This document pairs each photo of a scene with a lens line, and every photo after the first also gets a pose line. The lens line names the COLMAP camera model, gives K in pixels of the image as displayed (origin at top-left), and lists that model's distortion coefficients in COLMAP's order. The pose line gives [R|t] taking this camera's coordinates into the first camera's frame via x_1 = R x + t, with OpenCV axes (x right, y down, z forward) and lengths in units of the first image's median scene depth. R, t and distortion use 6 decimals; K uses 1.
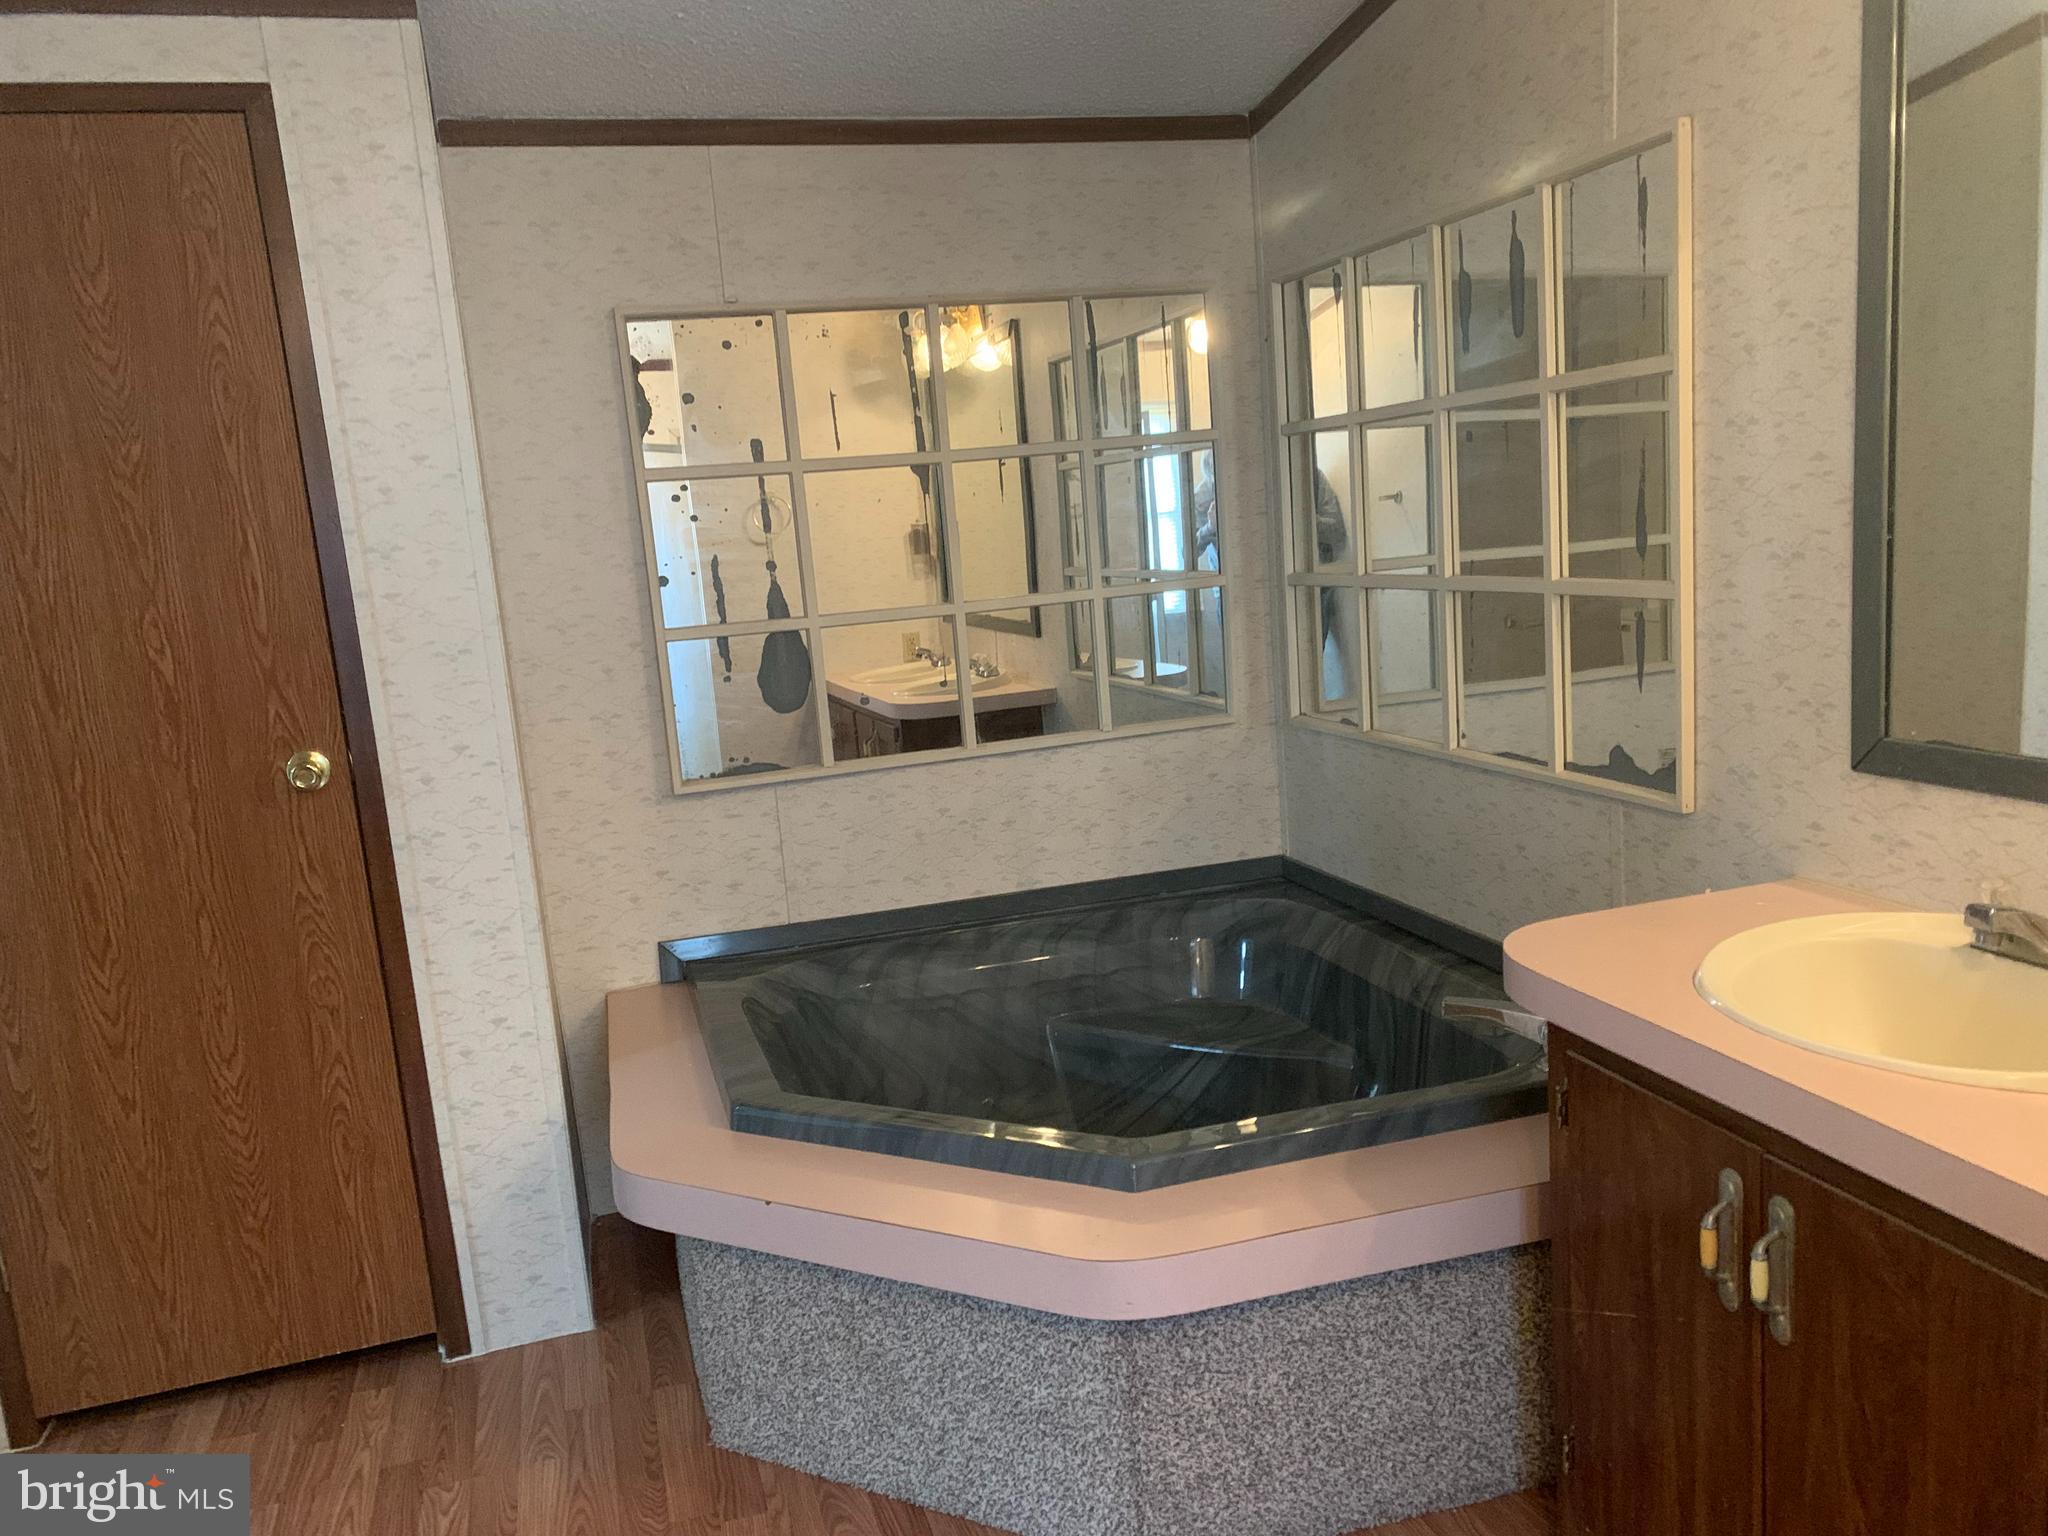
lens RADIAL K [[1563.1, 0, 1027.2], [0, 1563.1, 753.6], [0, 0, 1]] dist [0.032404, -0.026972]
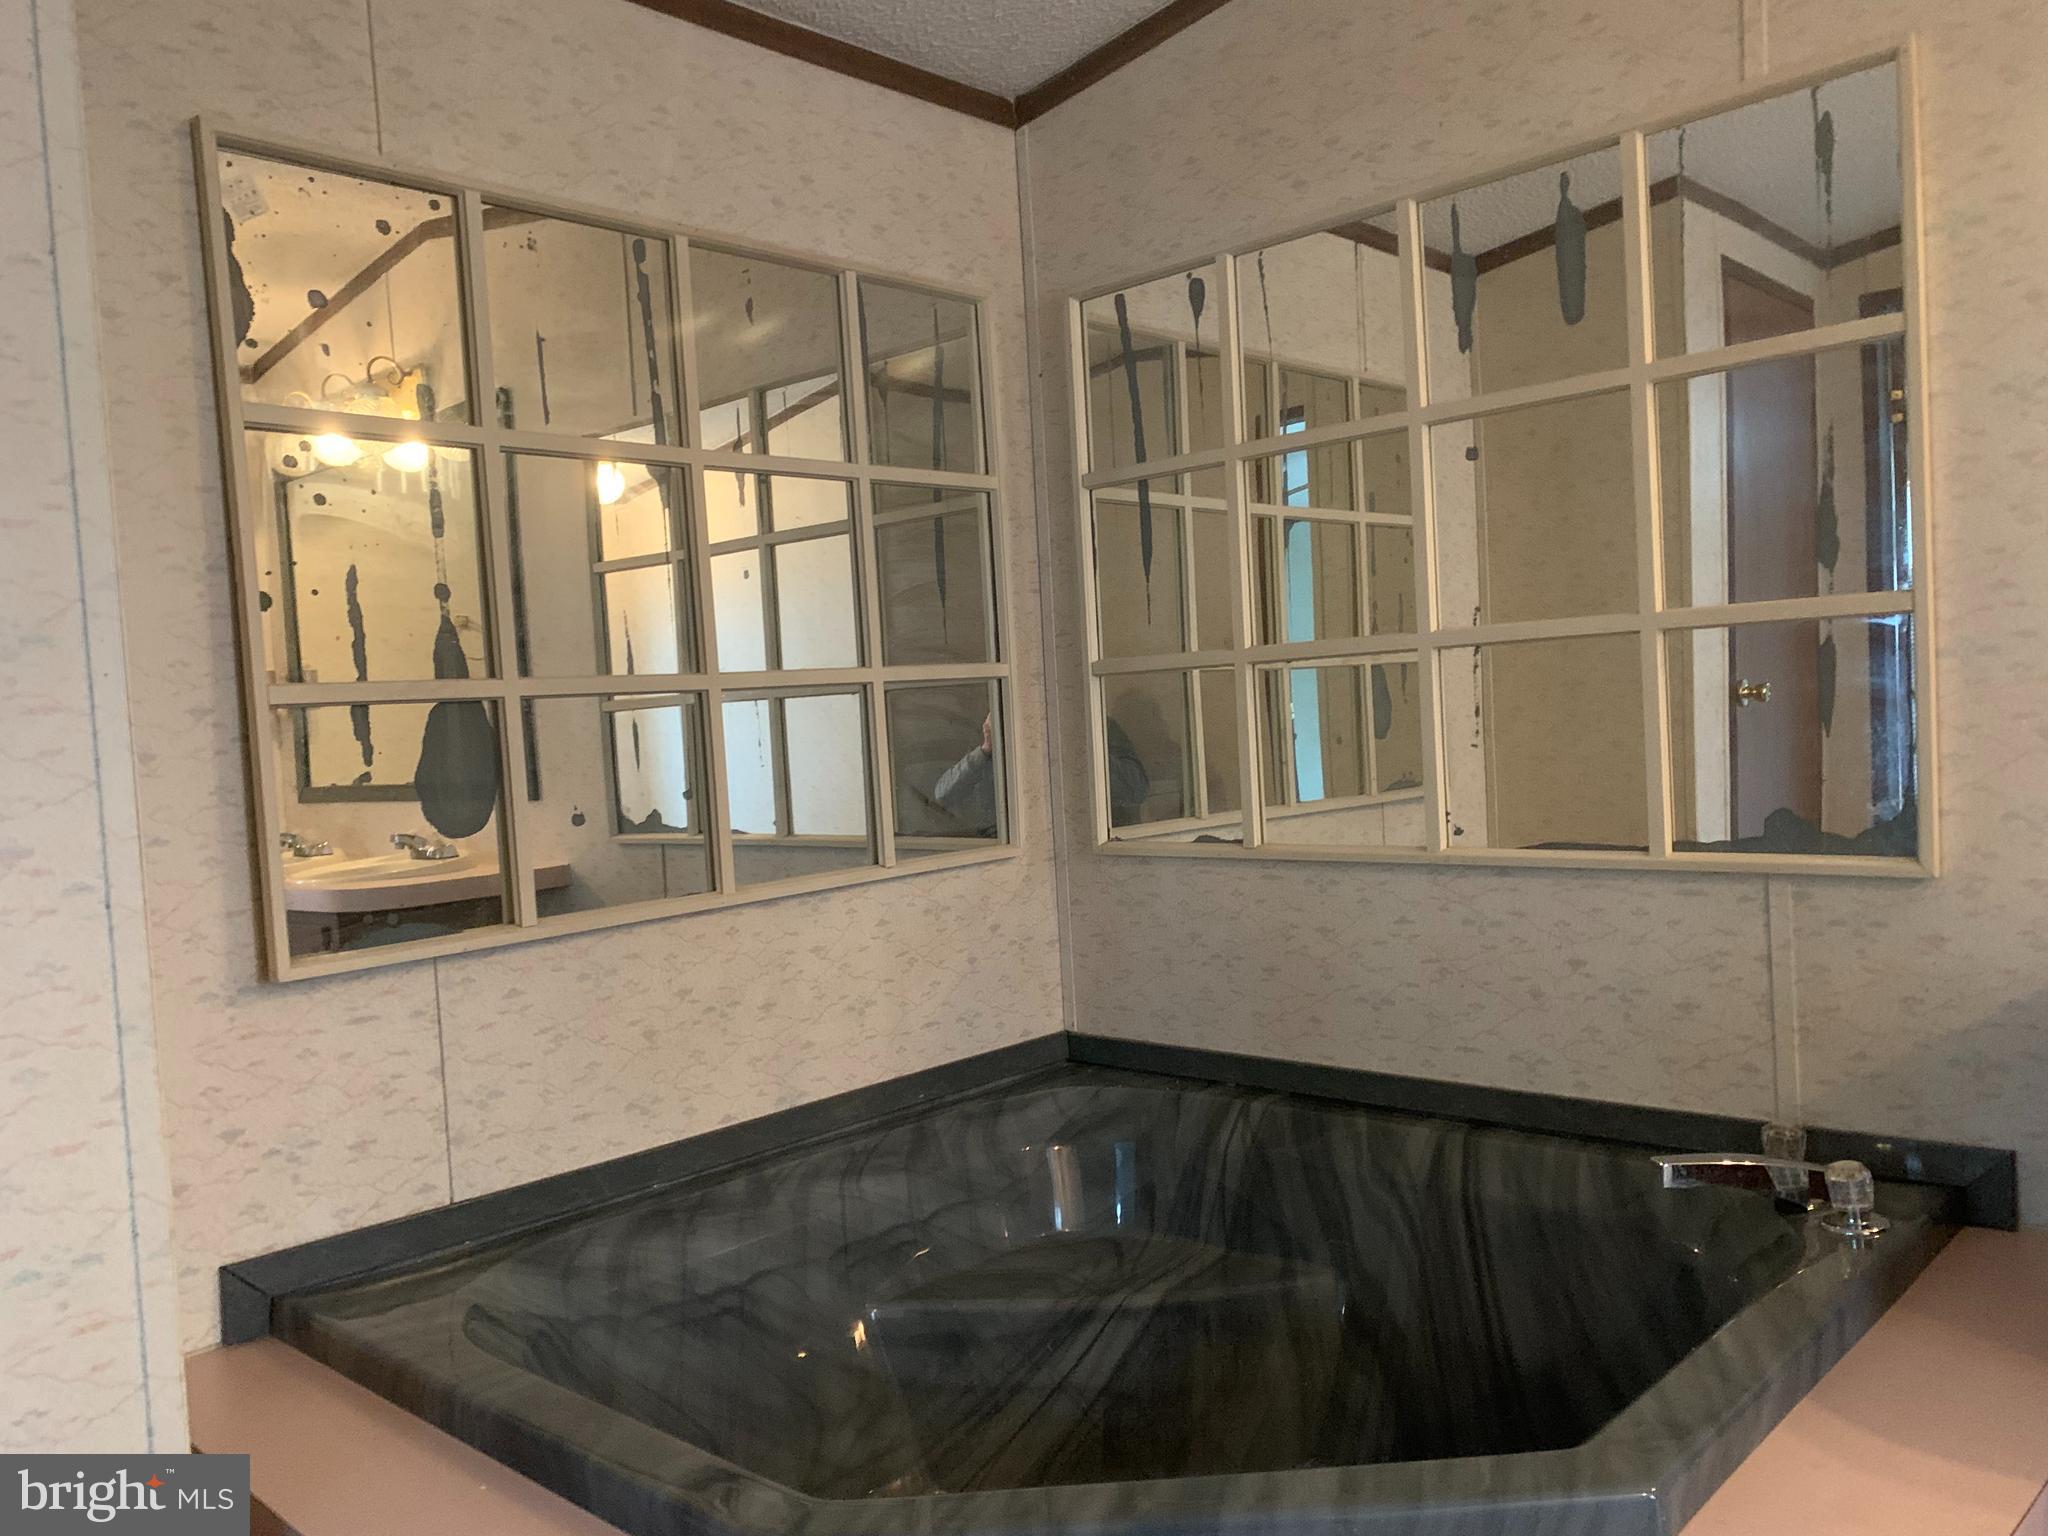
lens RADIAL K [[1563.1, 0, 1010.9], [0, 1563.1, 746.9], [0, 0, 1]] dist [0.032404, -0.026972]
pose [[0.867070, 0.014168, 0.497985, -0.268477], [0.066233, 0.987444, -0.143415, 0.039235], [-0.493765, 0.157334, 0.855244, 0.374847]]
